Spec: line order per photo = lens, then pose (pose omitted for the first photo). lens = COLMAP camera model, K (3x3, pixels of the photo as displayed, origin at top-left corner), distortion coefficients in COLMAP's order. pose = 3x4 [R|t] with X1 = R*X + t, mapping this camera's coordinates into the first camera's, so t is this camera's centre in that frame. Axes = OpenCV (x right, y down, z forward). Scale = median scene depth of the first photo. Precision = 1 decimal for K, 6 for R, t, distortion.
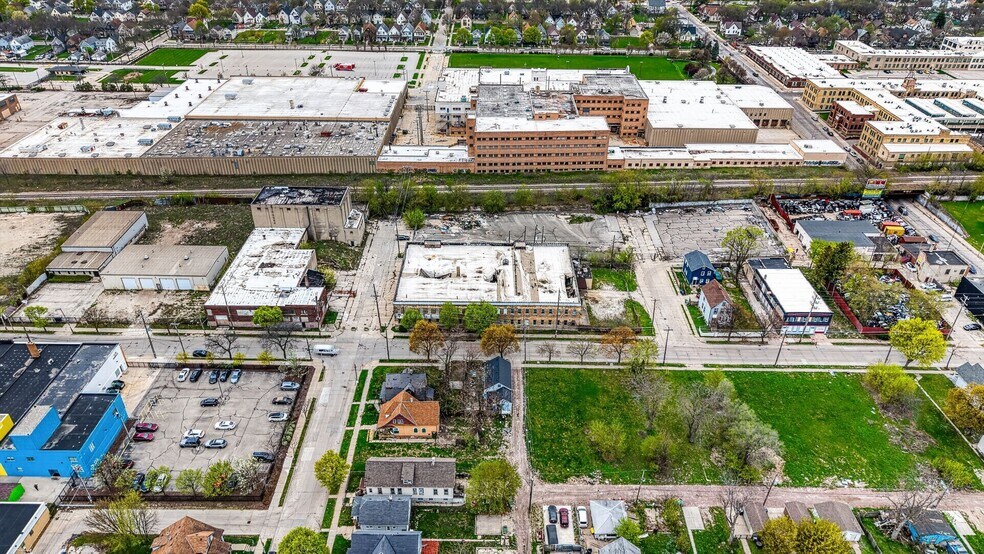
lens RADIAL K [[655.4, 0, 494.8], [0, 655.4, 277.5], [0, 0, 1]] dist [0.033342, -0.047402]
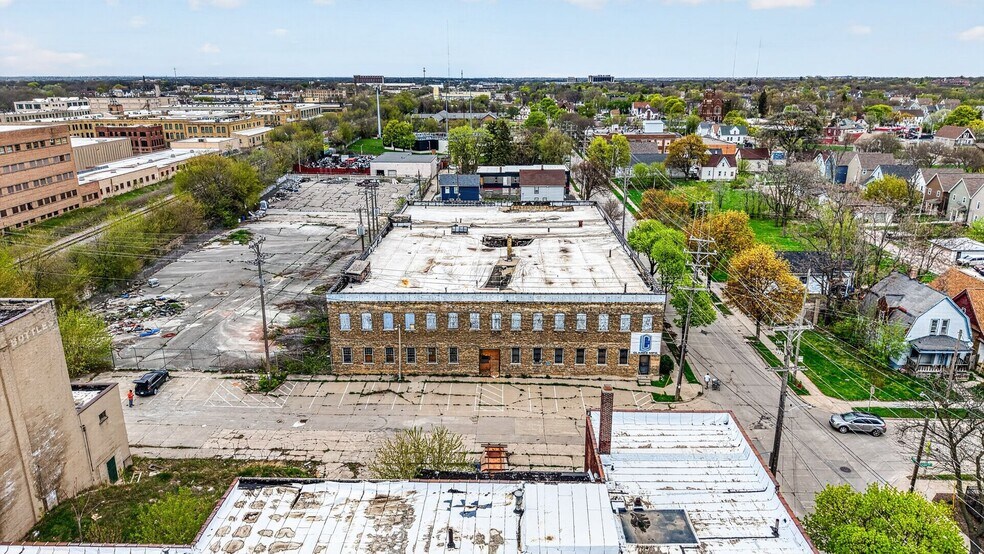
lens RADIAL K [[655.4, 0, 494.8], [0, 655.4, 277.5], [0, 0, 1]] dist [0.033342, -0.047402]
pose [[0.018079, -0.297935, 0.954415, -0.364473], [0.538417, 0.807244, 0.241795, -0.078835], [-0.842485, 0.509502, 0.175007, 0.741295]]
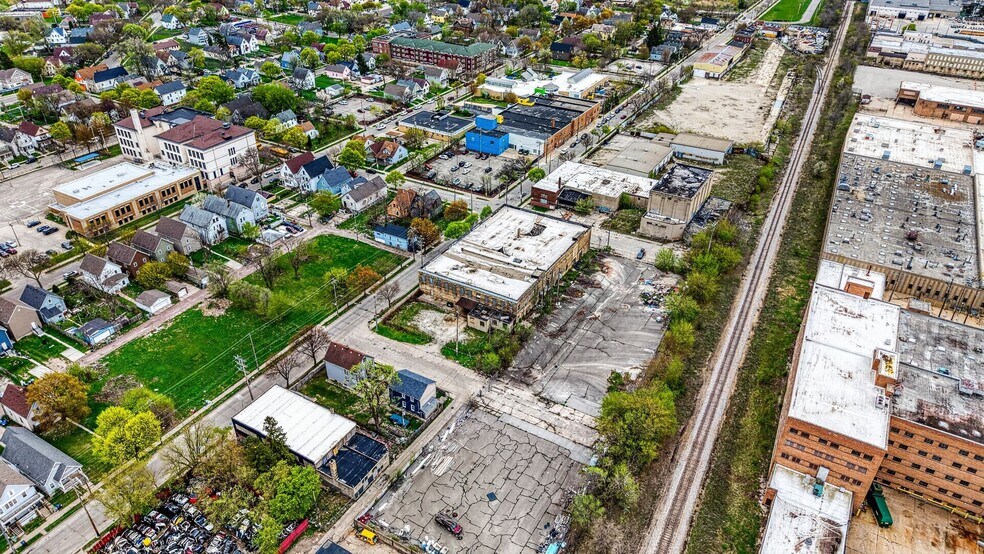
lens RADIAL K [[655.4, 0, 494.8], [0, 655.4, 277.5], [0, 0, 1]] dist [0.033342, -0.047402]
pose [[-0.502810, 0.451917, -0.736853, 0.639159], [-0.476275, 0.566535, 0.672458, -0.541852], [0.721349, 0.689064, -0.069622, 0.863091]]
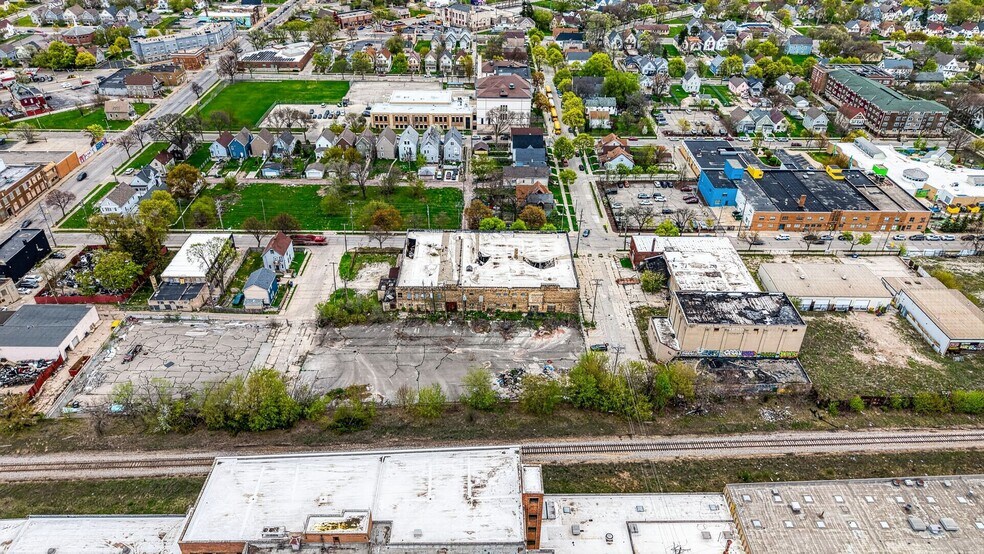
lens RADIAL K [[655.4, 0, 494.8], [0, 655.4, 277.5], [0, 0, 1]] dist [0.033342, -0.047402]
pose [[-0.999744, -0.012402, -0.018935, -0.002344], [-0.022376, 0.415179, 0.909465, -0.730022], [-0.003418, 0.909655, -0.415350, 1.148511]]
